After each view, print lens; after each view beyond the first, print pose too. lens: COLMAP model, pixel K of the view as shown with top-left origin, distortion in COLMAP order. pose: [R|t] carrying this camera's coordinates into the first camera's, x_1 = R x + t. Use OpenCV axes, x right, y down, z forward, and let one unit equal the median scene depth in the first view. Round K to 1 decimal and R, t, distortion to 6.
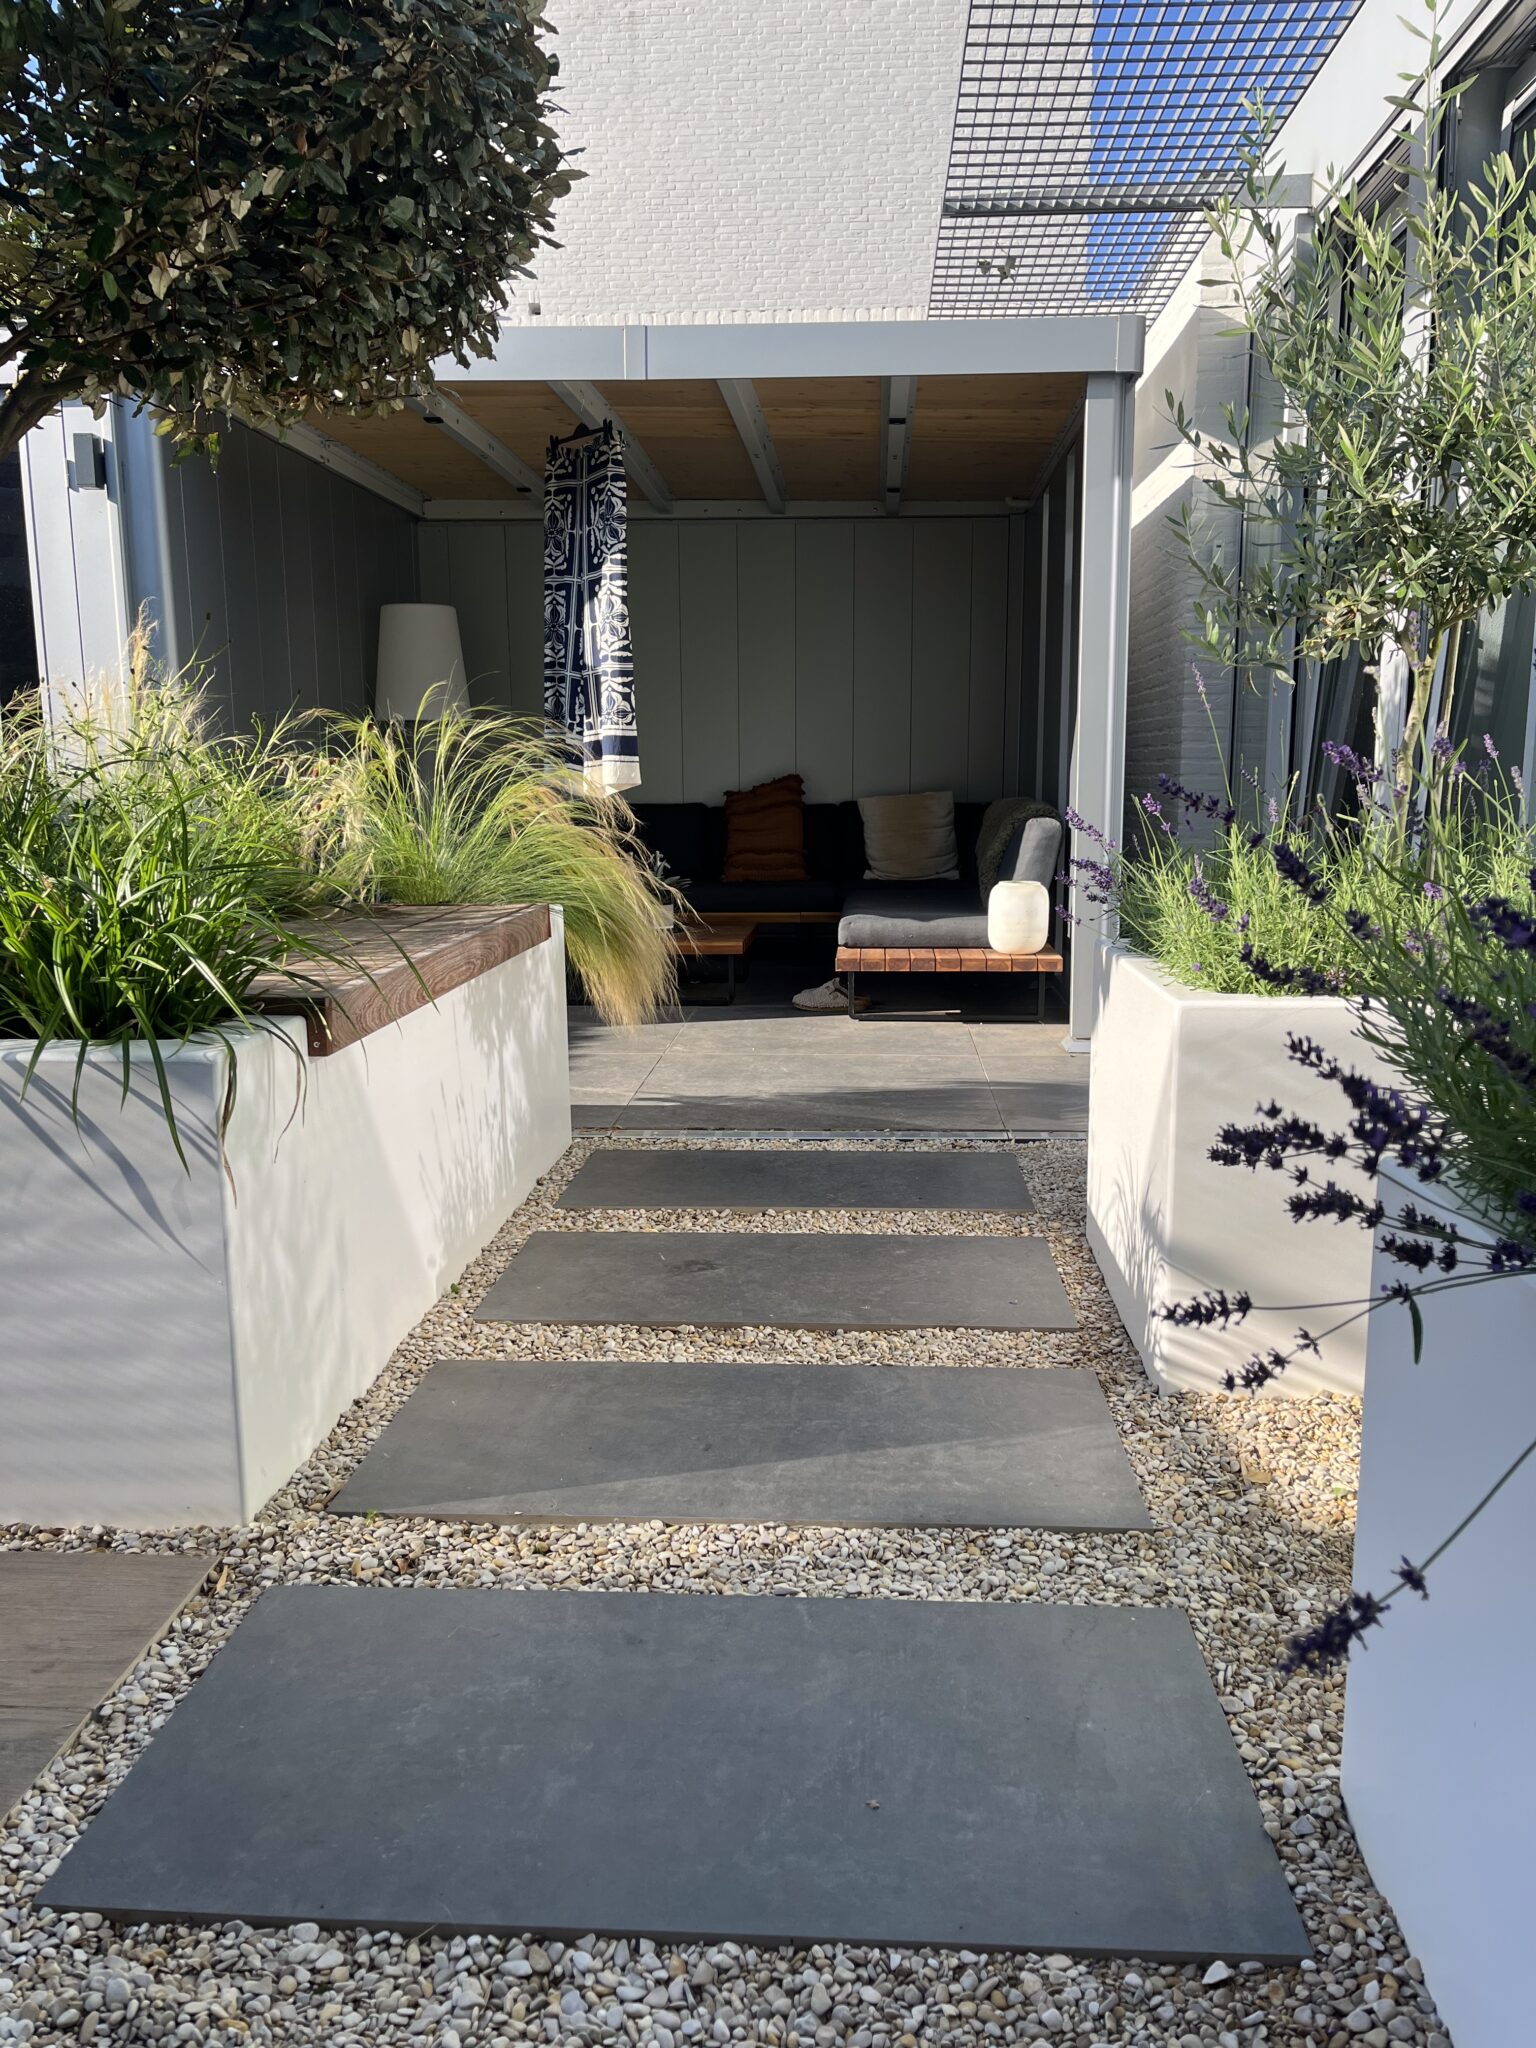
lens RADIAL K [[1551.9, 0, 778.0], [0, 1551.9, 1026.1], [0, 0, 1]] dist [0.068360, -0.093450]
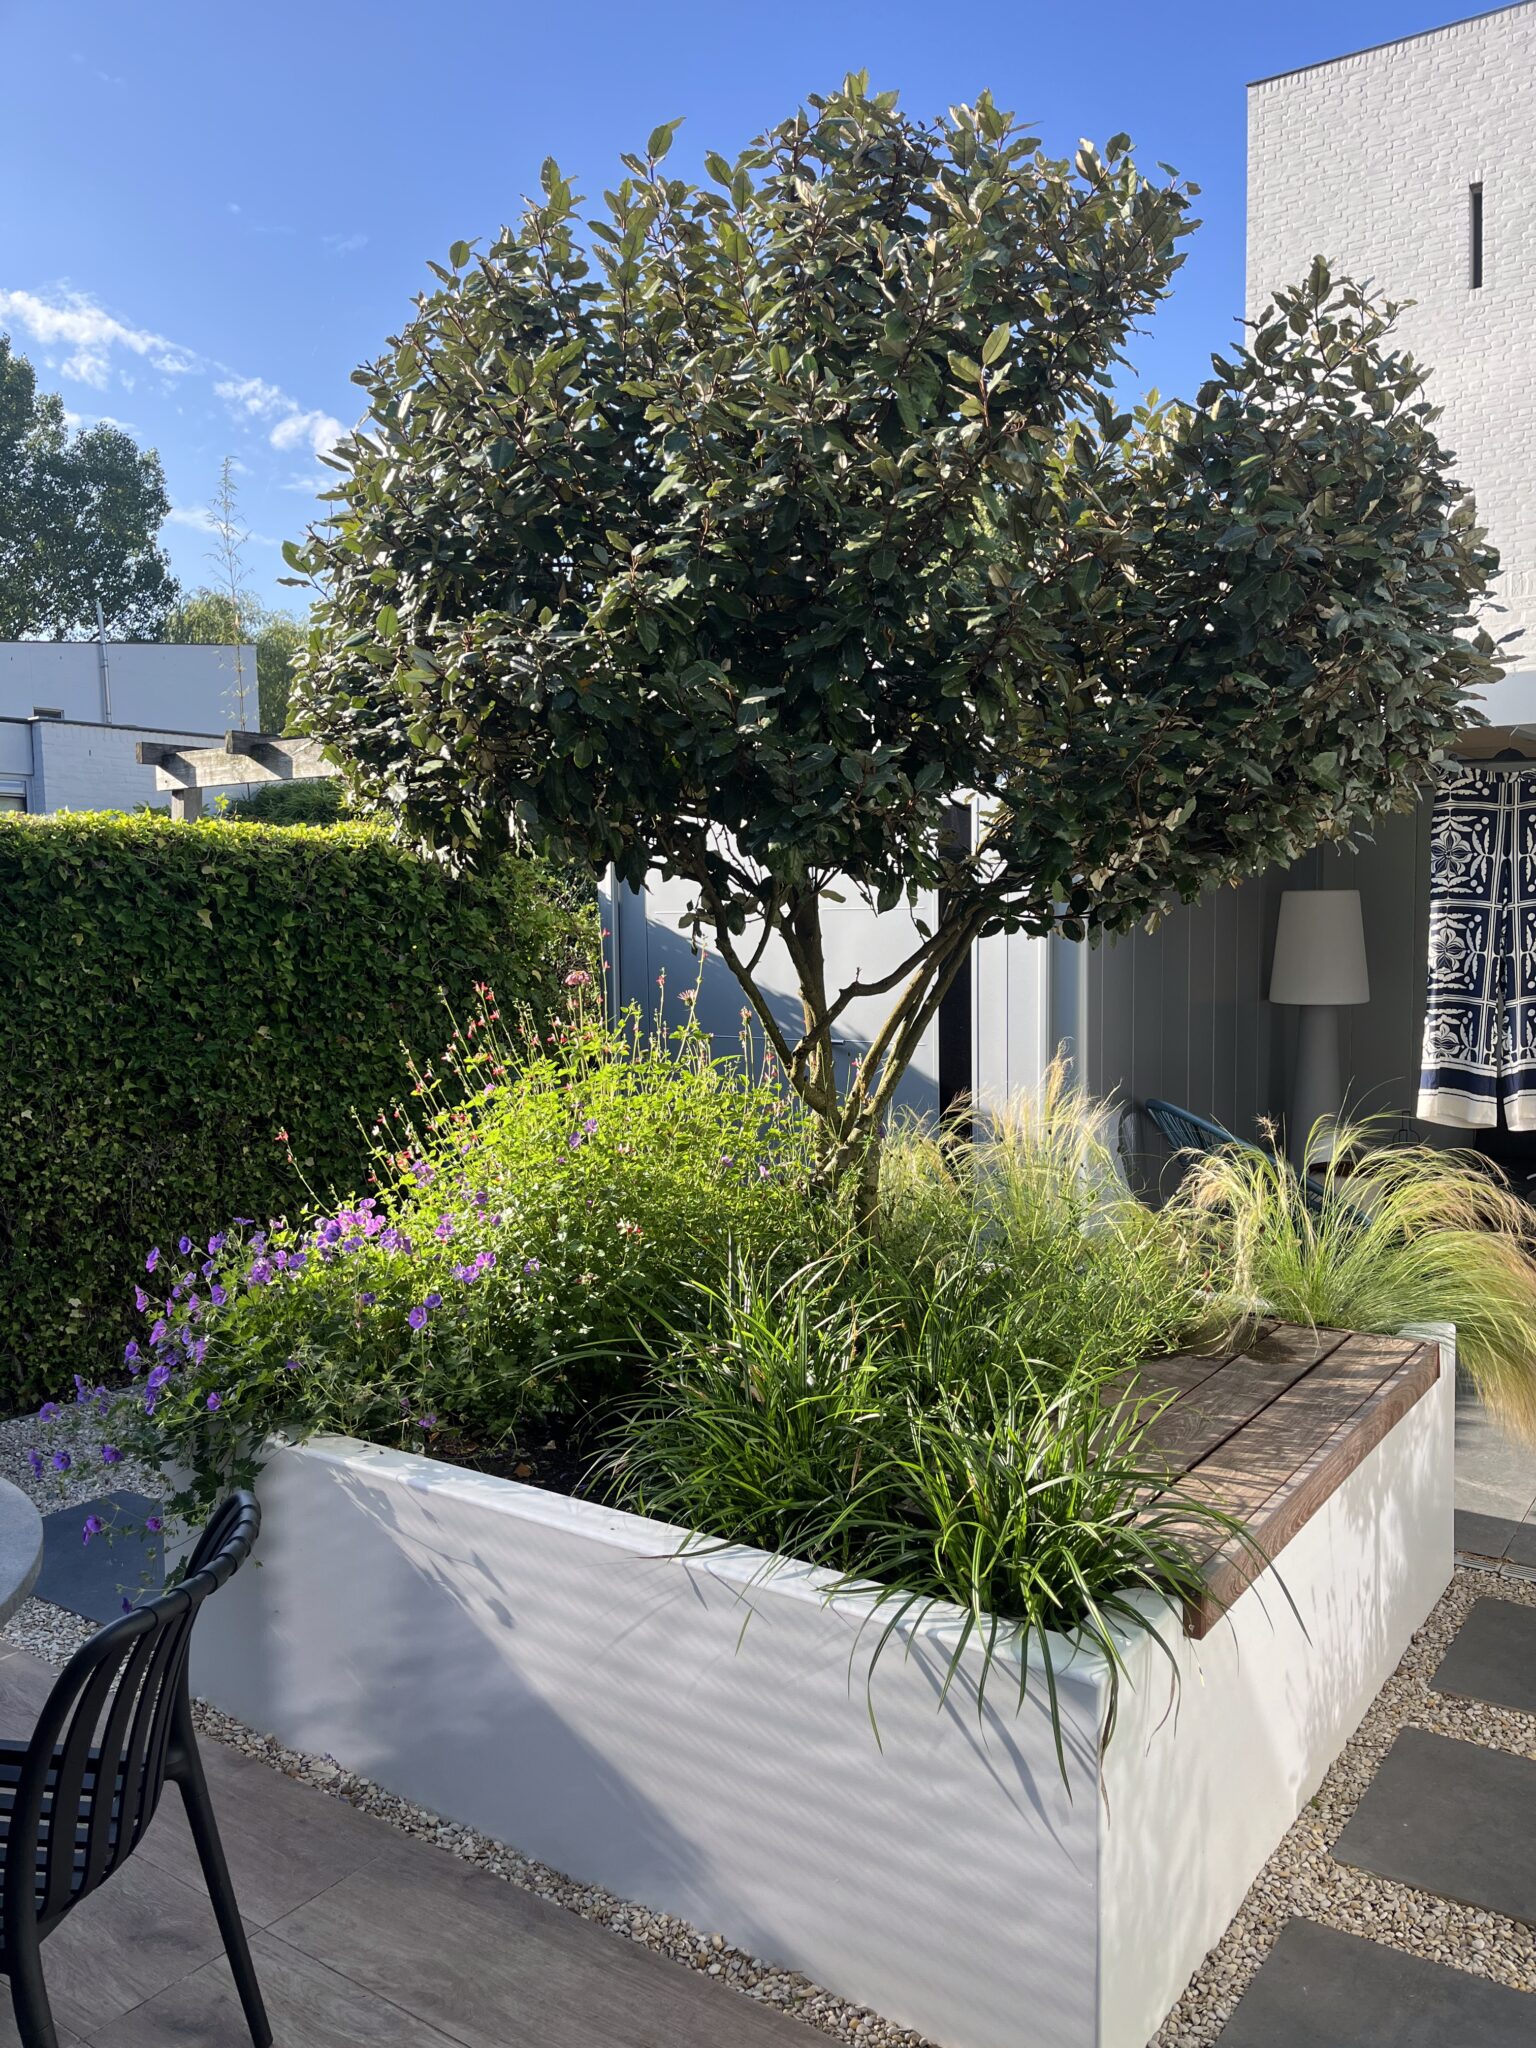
lens RADIAL K [[1551.9, 0, 775.6], [0, 1551.9, 1039.9], [0, 0, 1]] dist [0.068360, -0.093450]
pose [[0.850827, 0.037528, -0.524105, 0.004445], [-0.079164, 0.995216, -0.057252, -0.244027], [0.519449, 0.090202, 0.849727, -0.065551]]
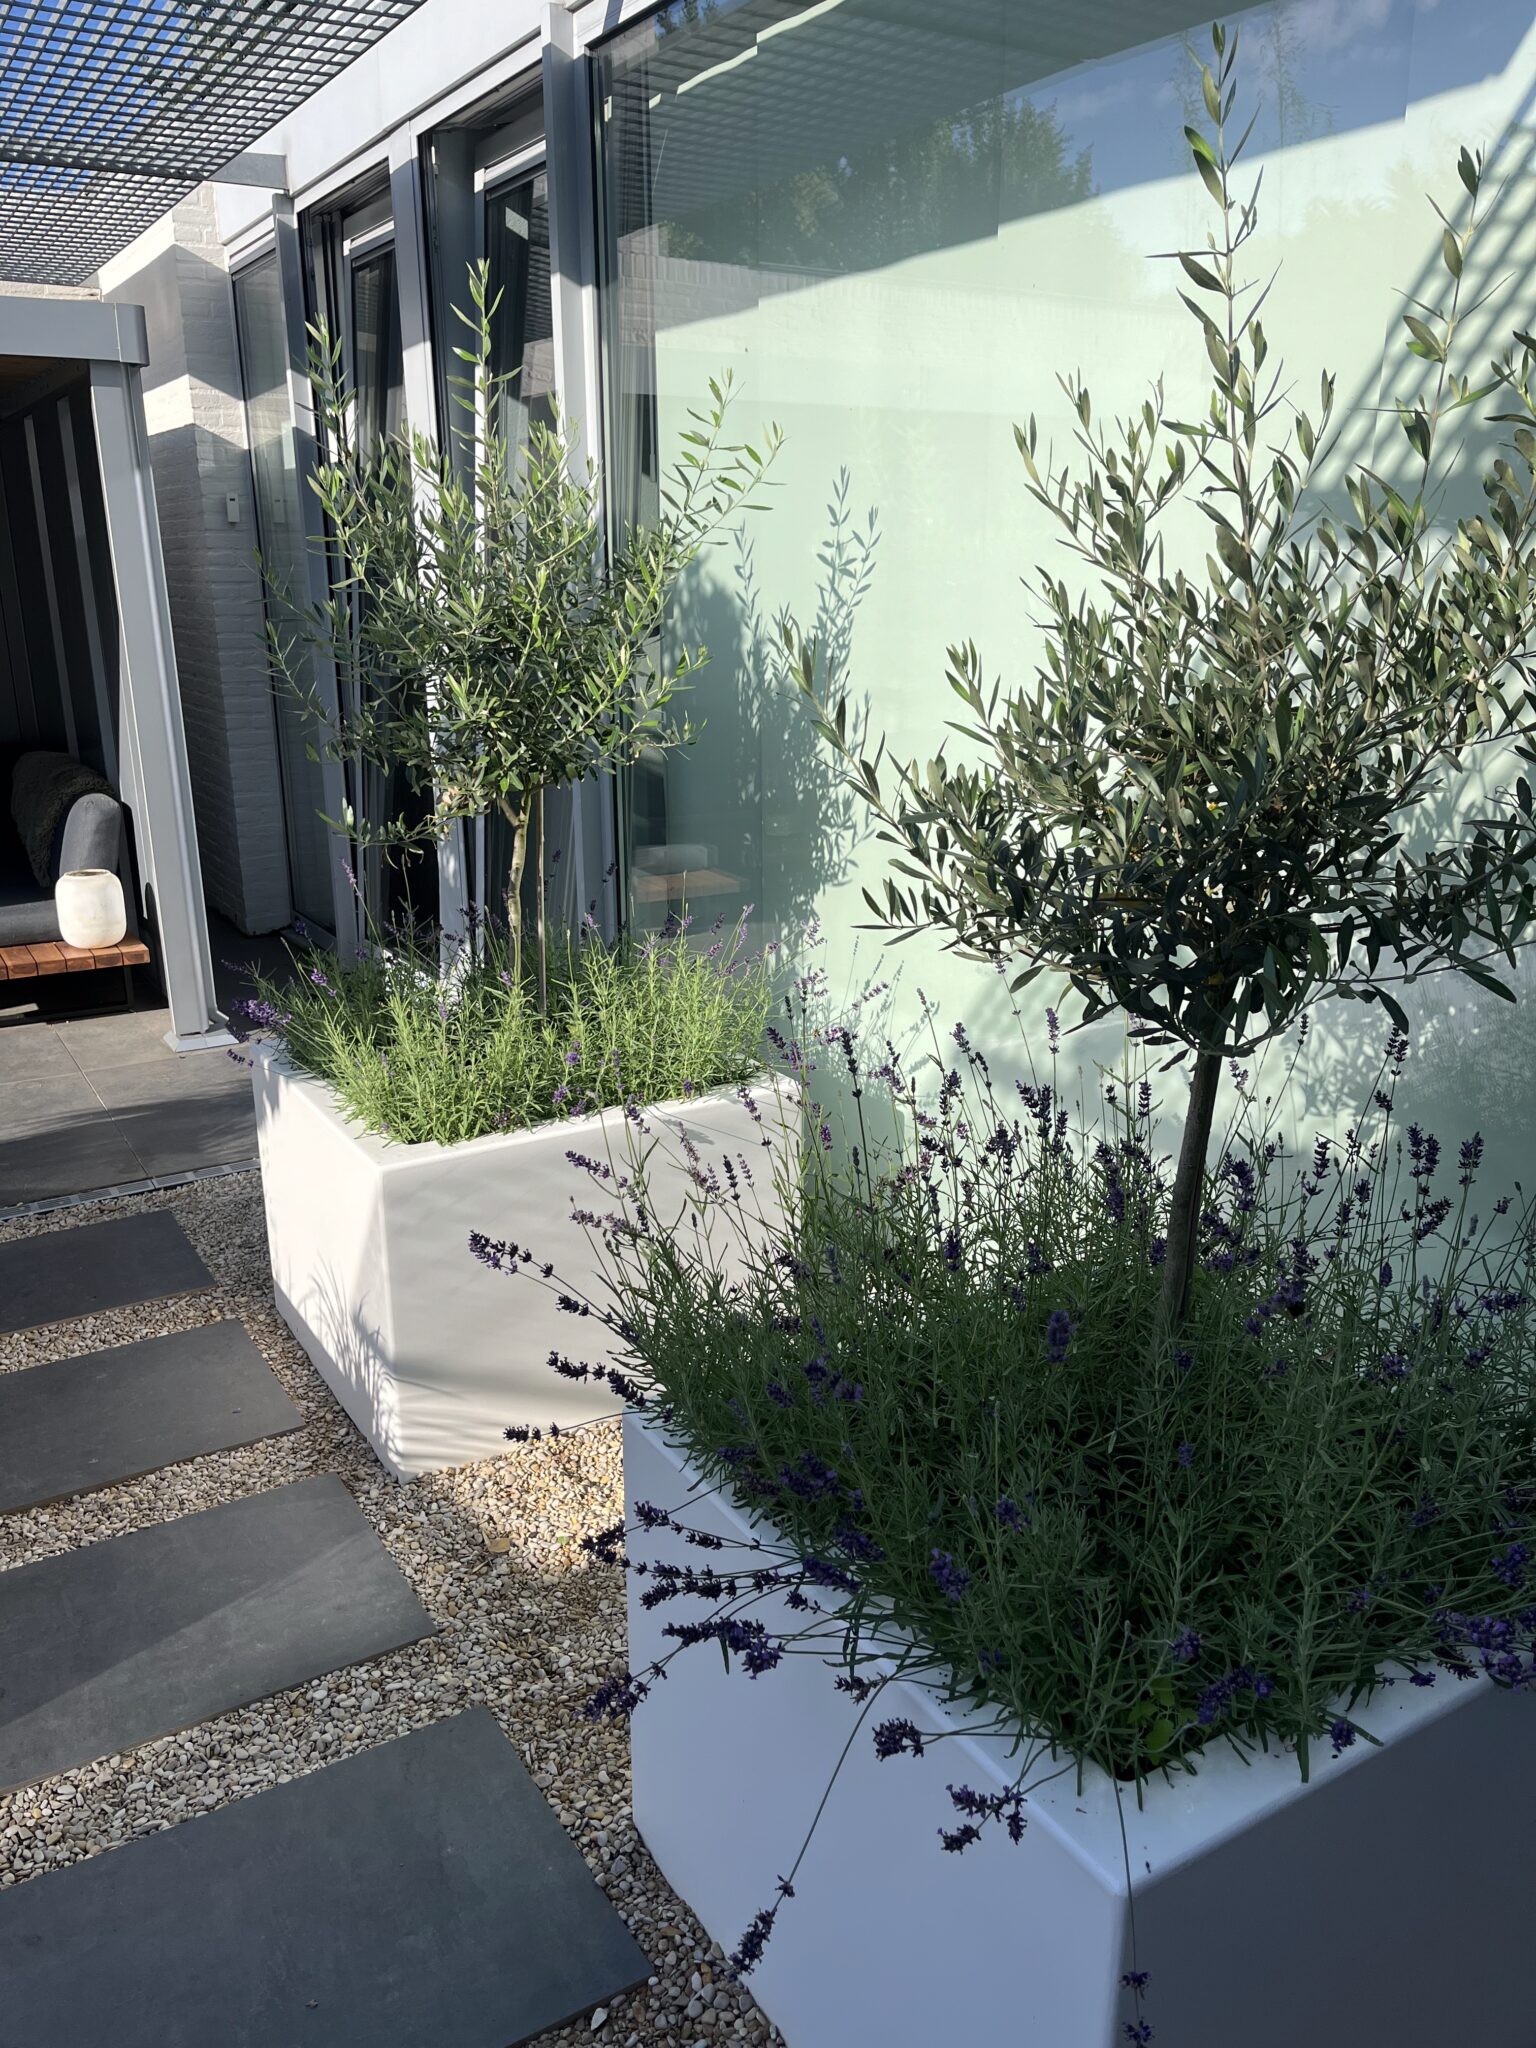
lens RADIAL K [[1551.9, 0, 769.8], [0, 1551.9, 1036.0], [0, 0, 1]] dist [0.068360, -0.093450]
pose [[0.818359, -0.164173, 0.550760, -0.107320], [0.095241, 0.983820, 0.151745, -0.219377], [-0.566761, -0.071727, 0.820754, -0.089786]]
